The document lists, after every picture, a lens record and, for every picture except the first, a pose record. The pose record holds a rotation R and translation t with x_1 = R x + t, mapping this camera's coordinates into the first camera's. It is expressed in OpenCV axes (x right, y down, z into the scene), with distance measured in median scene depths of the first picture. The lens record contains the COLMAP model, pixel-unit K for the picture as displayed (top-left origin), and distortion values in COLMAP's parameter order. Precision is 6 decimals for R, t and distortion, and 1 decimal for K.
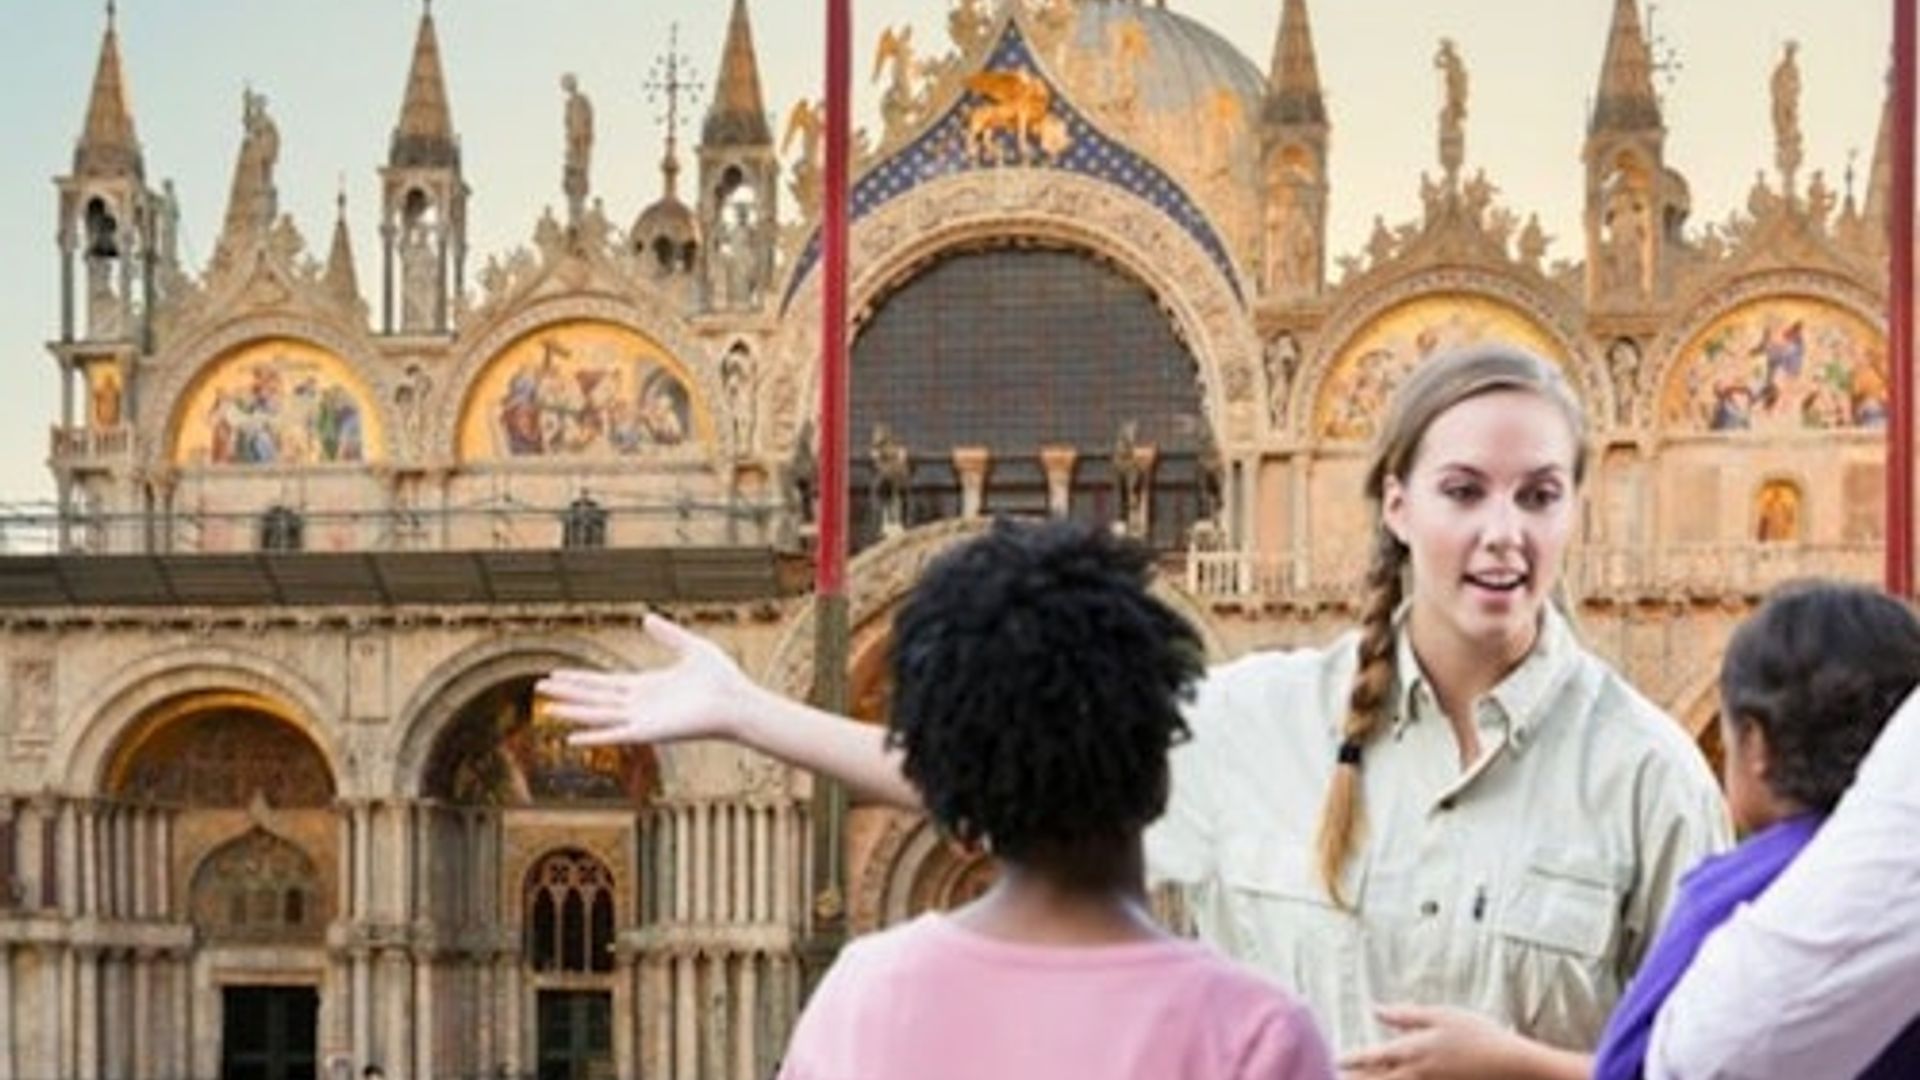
lens RADIAL K [[1735.5, 0, 960.0], [0, 1735.5, 540.0], [0, 0, 1]] dist [0.001768, -0.004161]
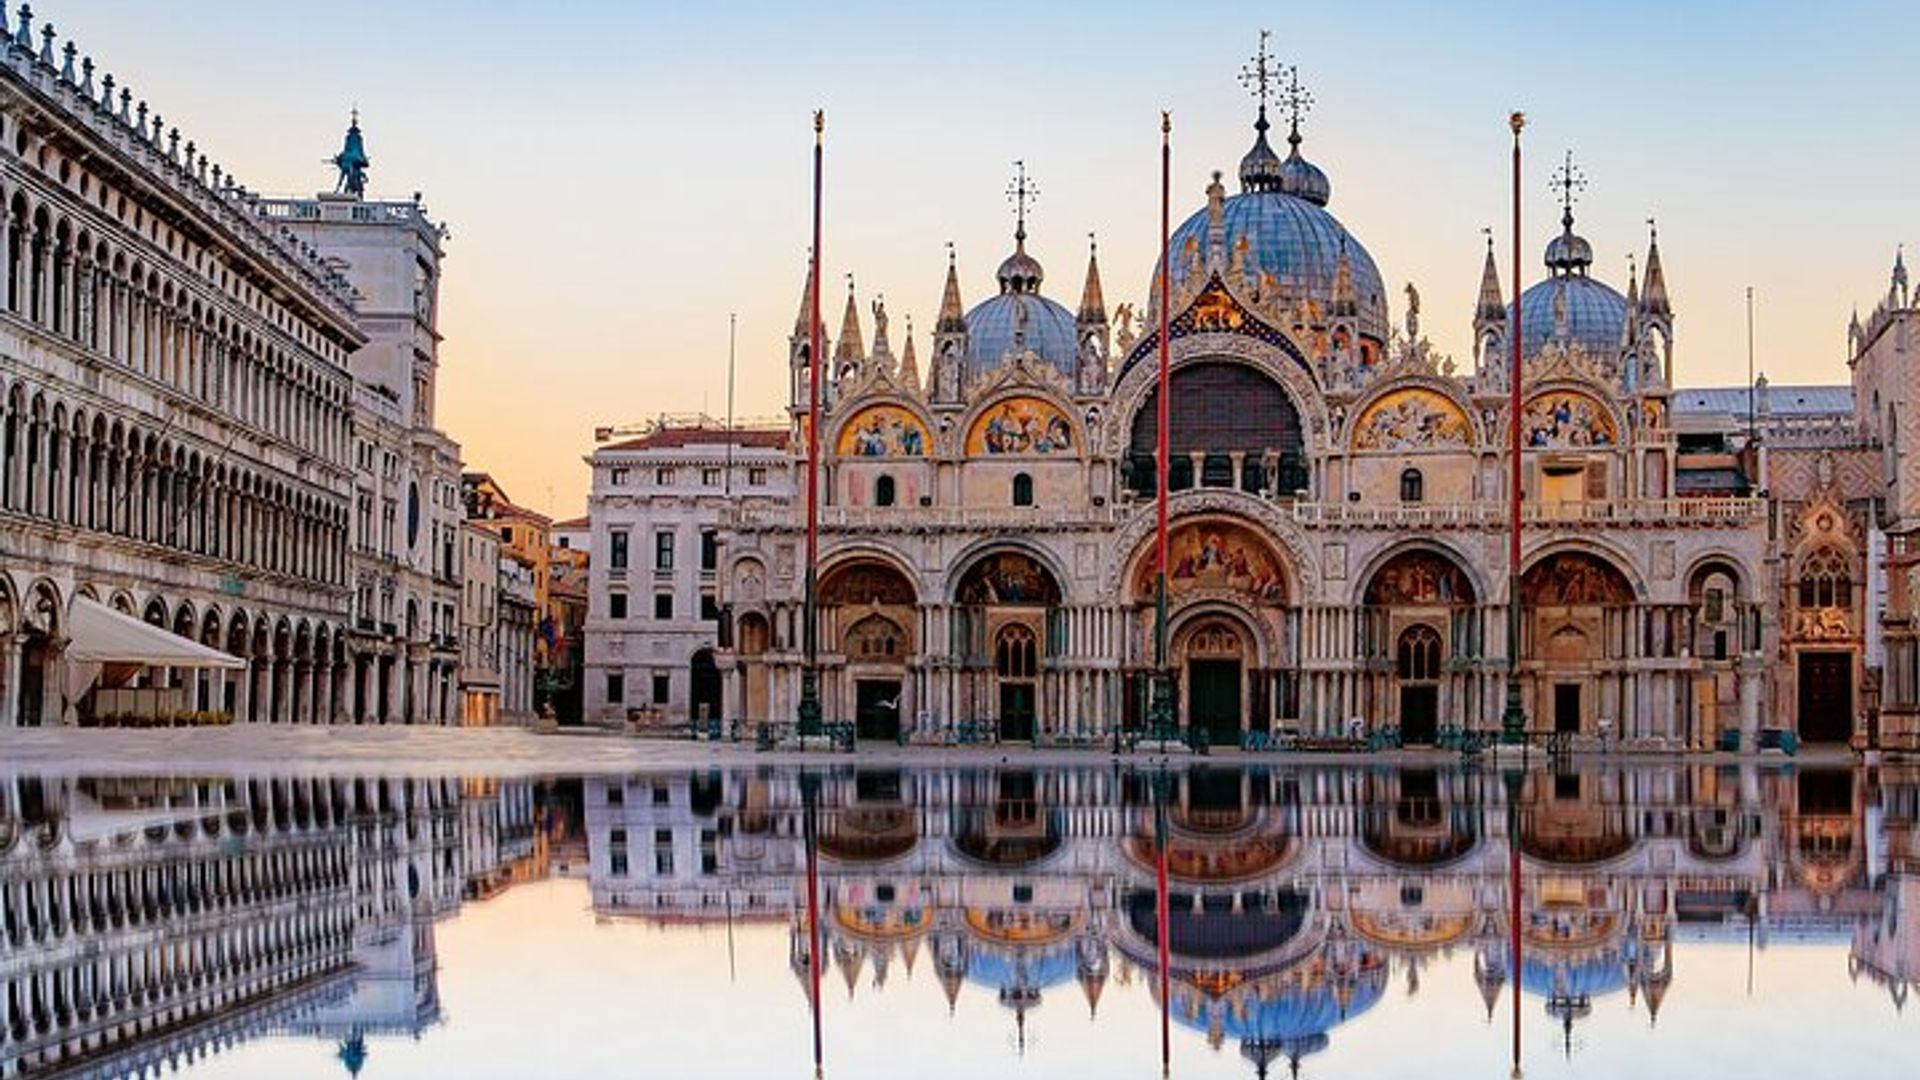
lens RADIAL K [[1456.3, 0, 960.0], [0, 1456.3, 540.0], [0, 0, 1]] dist [-0.076907, -0.000085]
pose [[0.990472, -0.007603, -0.137508, -0.040509], [0.031099, 0.985032, 0.169542, -0.267567], [0.134161, -0.172202, 0.975883, -0.887402]]
